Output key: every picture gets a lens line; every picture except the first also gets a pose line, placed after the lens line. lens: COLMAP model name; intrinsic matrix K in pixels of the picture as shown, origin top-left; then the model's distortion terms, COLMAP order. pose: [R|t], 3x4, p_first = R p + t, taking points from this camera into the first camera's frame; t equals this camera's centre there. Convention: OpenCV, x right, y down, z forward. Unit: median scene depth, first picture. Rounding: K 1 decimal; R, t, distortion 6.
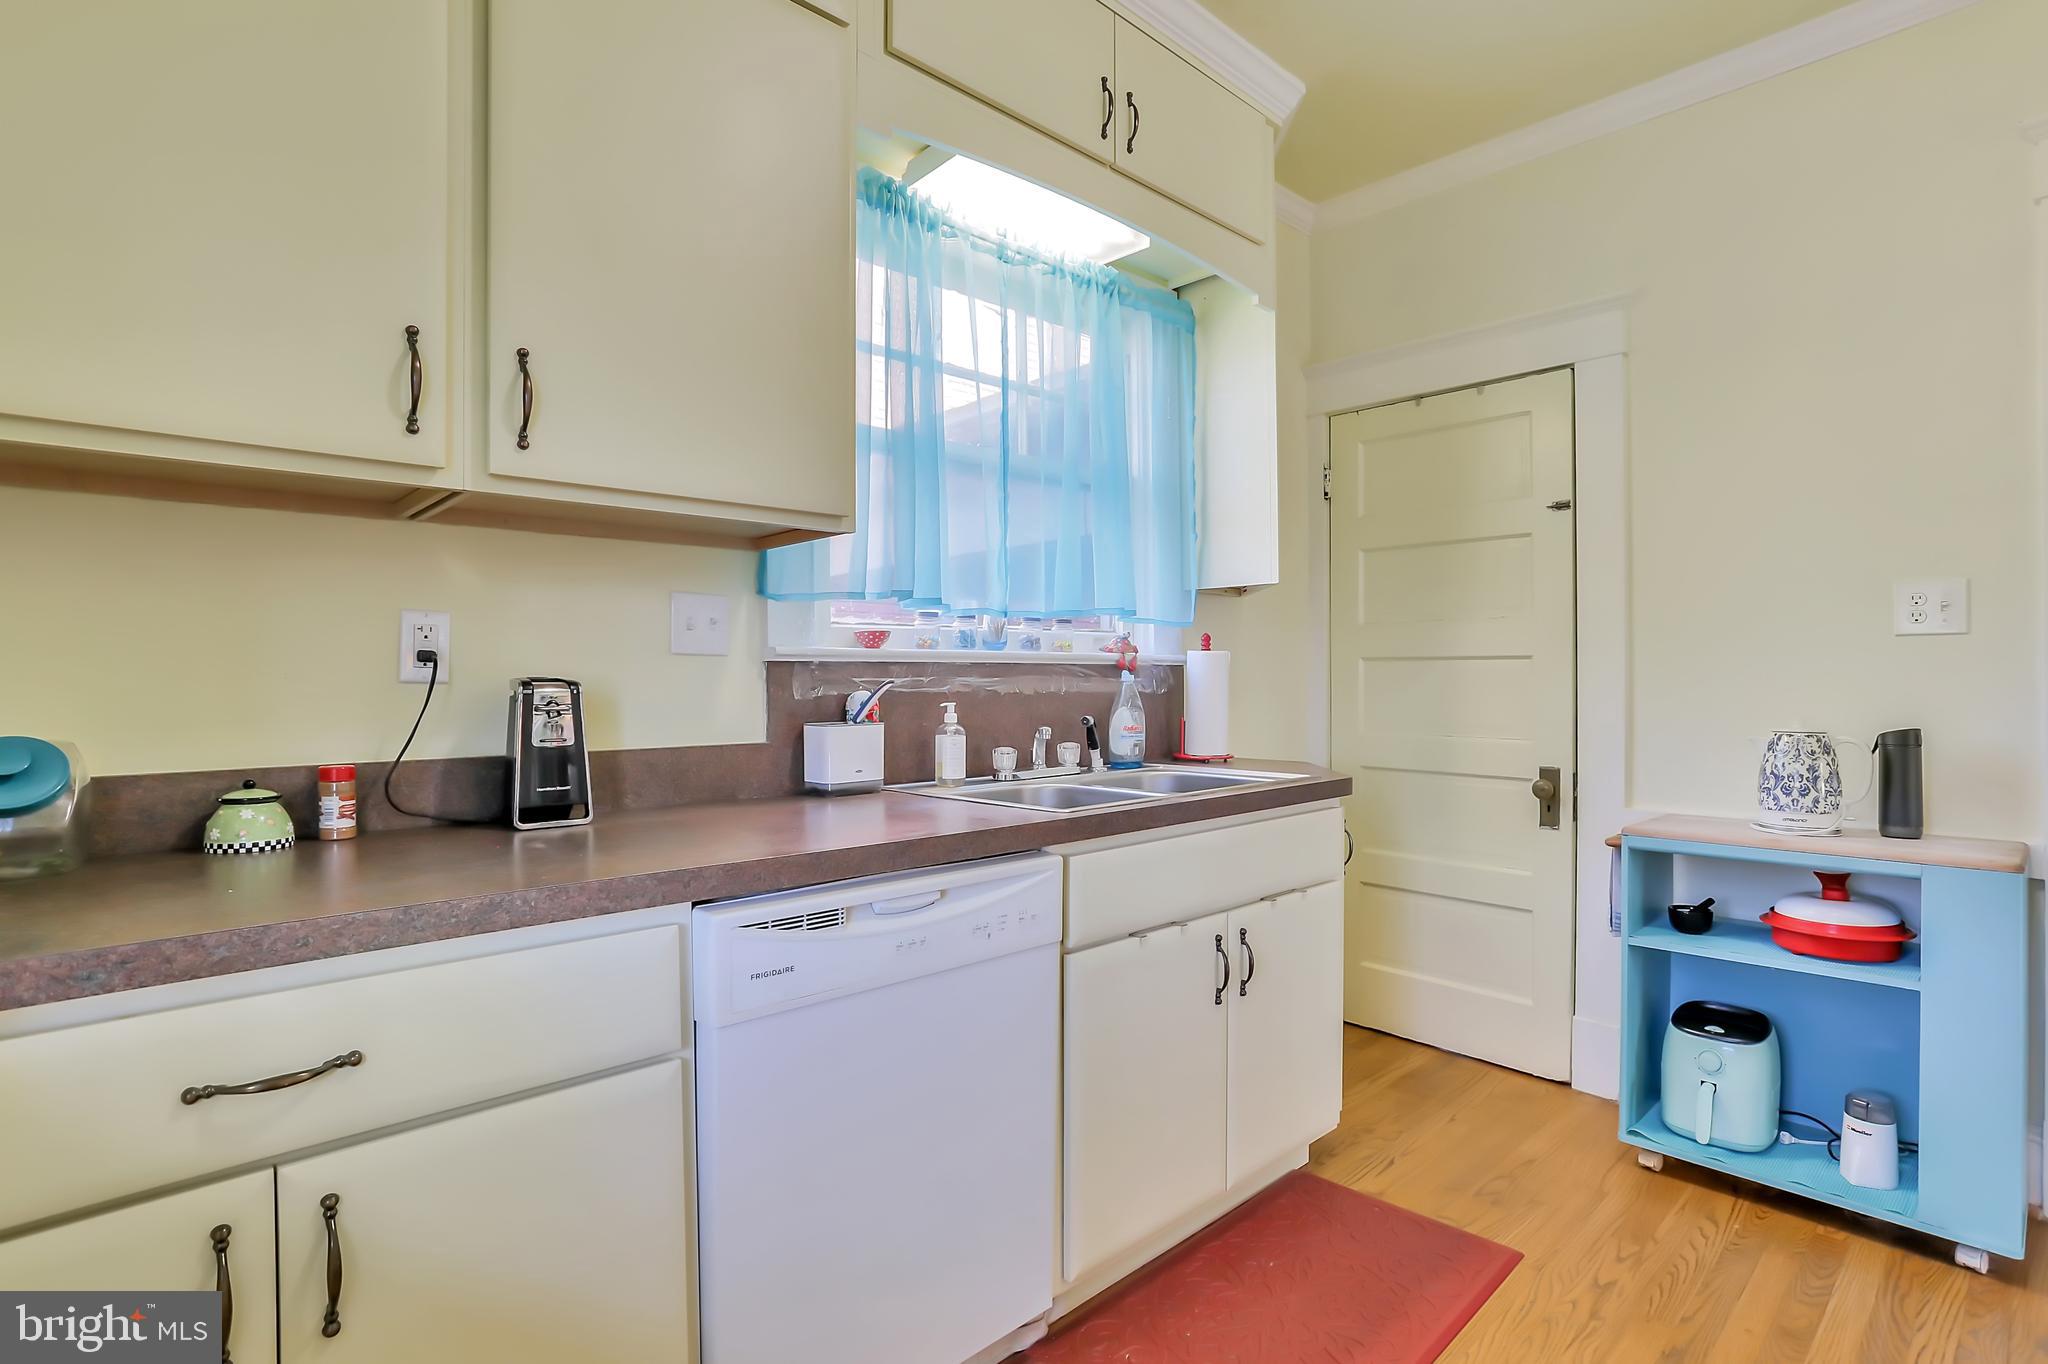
lens RADIAL K [[1000.8, 0, 1021.0], [0, 1000.8, 674.5], [0, 0, 1]] dist [-0.027258, 0.003970]
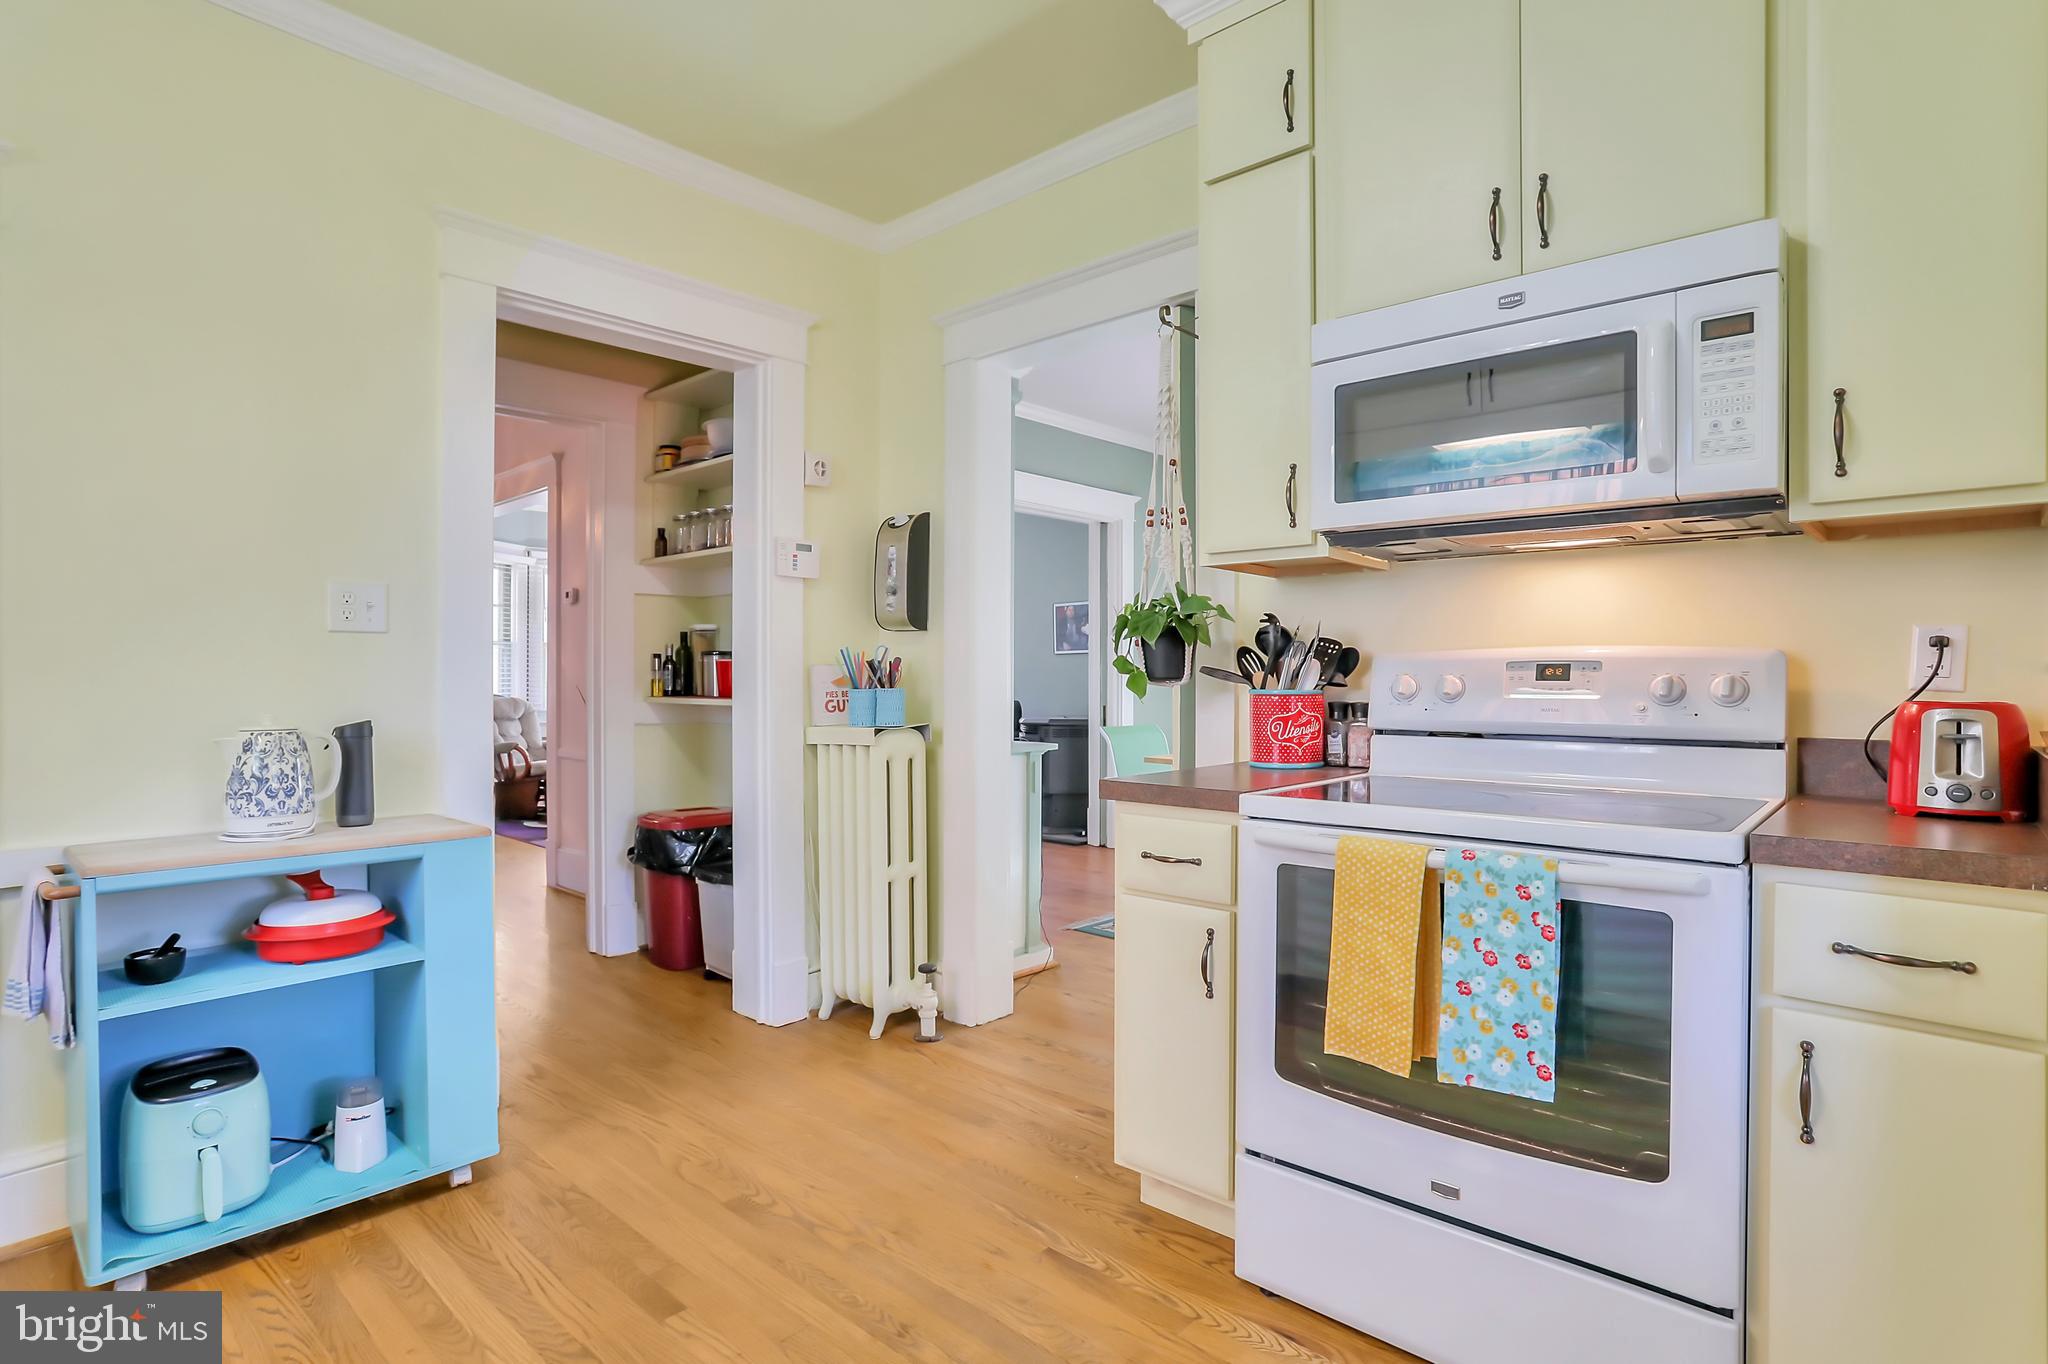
lens RADIAL K [[1000.8, 0, 1013.7], [0, 1000.8, 678.3], [0, 0, 1]] dist [-0.027258, 0.003970]
pose [[-0.112427, 0.001401, 0.993659, -0.224172], [-0.006050, 0.999980, -0.002095, 0.007634], [-0.993642, -0.006247, -0.112416, 0.417609]]
